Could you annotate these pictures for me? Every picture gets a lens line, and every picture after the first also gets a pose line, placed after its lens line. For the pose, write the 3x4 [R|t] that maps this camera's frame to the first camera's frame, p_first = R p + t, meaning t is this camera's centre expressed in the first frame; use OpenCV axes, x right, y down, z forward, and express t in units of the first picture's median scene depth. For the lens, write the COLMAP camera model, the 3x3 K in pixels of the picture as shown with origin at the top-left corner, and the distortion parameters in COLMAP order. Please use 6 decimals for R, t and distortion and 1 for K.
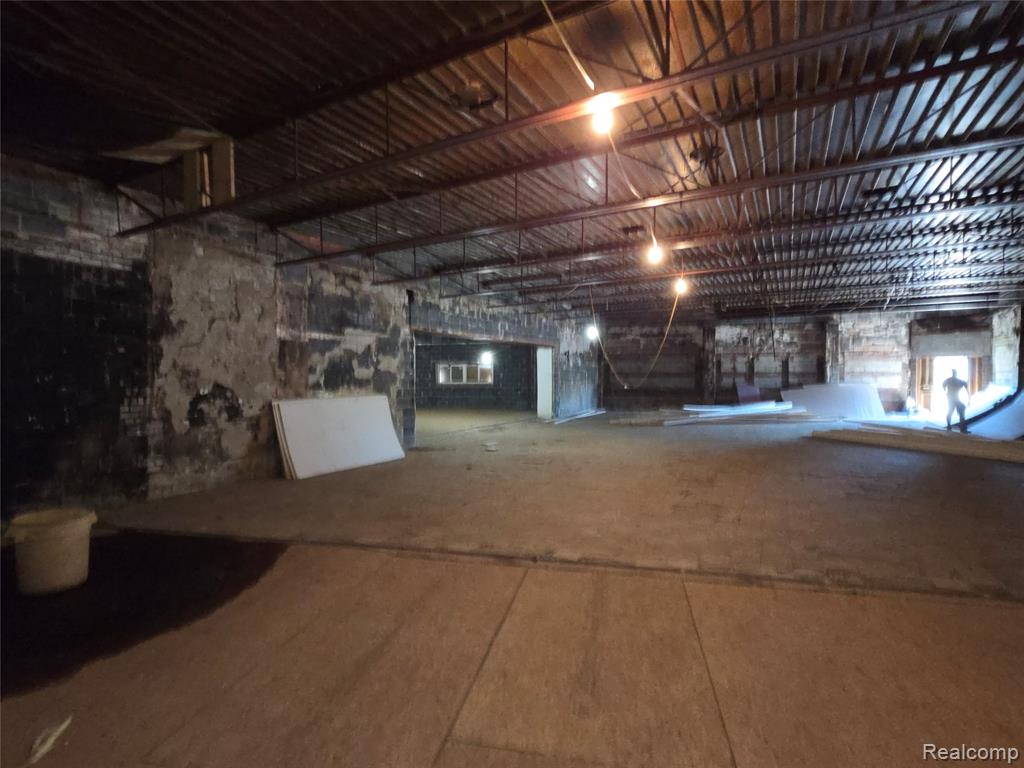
lens RADIAL K [[512.3, 0, 517.9], [0, 512.3, 382.9], [0, 0, 1]] dist [-0.001067, -0.000023]
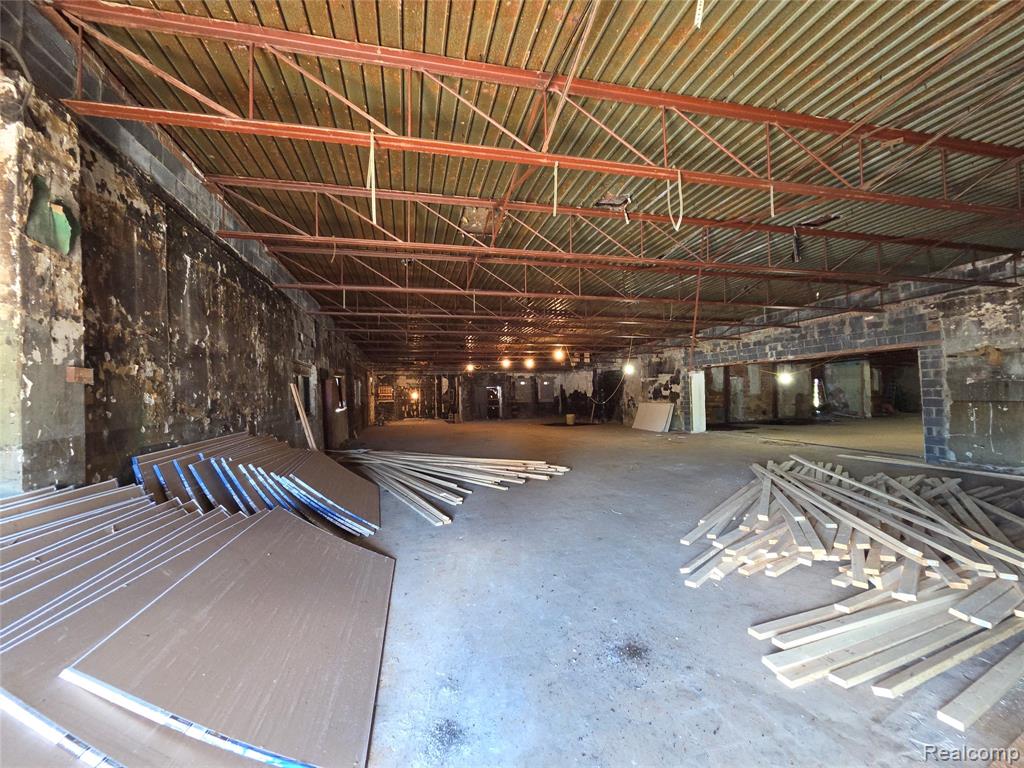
lens RADIAL K [[420.9, 0, 511.1], [0, 420.9, 383.1], [0, 0, 1]] dist [0.001669, 0.000741]
pose [[-0.750377, -0.003914, -0.660998, 0.954072], [0.004873, 0.999923, -0.011453, -0.030422], [0.660992, -0.011815, -0.750300, 1.293476]]
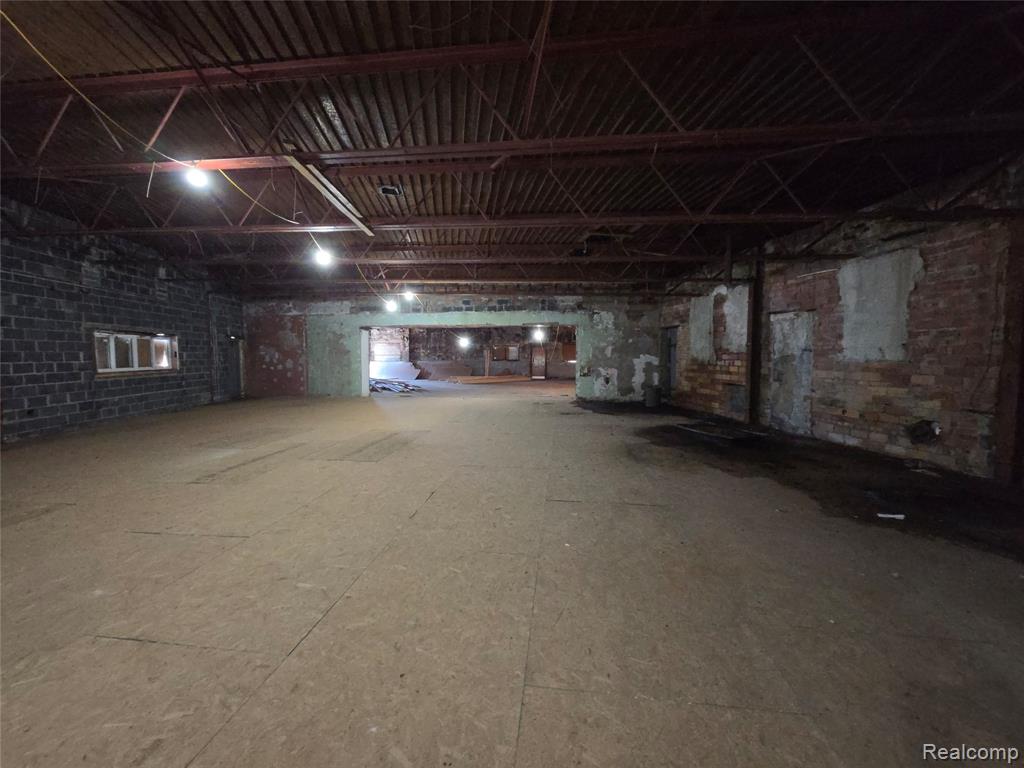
lens RADIAL K [[420.9, 0, 508.5], [0, 420.9, 378.9], [0, 0, 1]] dist [0.001669, 0.000741]
pose [[-0.325594, -0.049134, 0.944232, -1.044503], [0.016196, 0.998213, 0.057527, -0.015802], [-0.945371, 0.034023, -0.324216, 1.239830]]
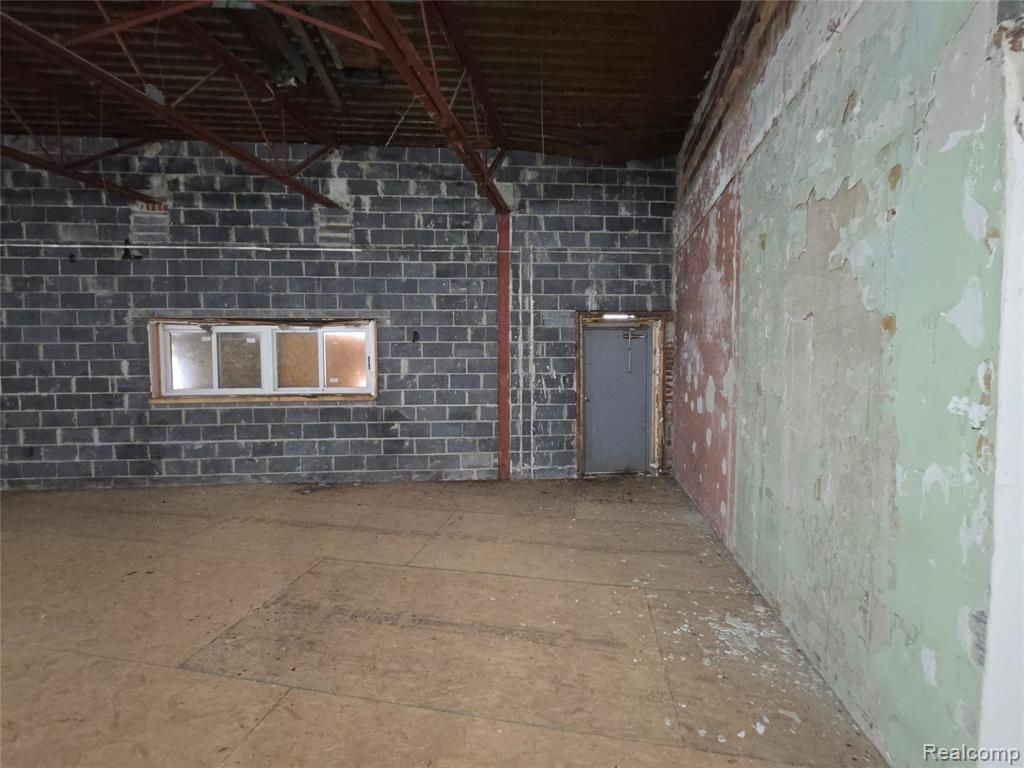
lens RADIAL K [[420.9, 0, 506.5], [0, 420.9, 379.6], [0, 0, 1]] dist [0.001669, 0.000741]
pose [[0.964823, -0.010810, 0.262679, -0.061945], [0.004962, 0.999725, 0.022918, -0.019212], [-0.262855, -0.020808, 0.964611, 1.191464]]
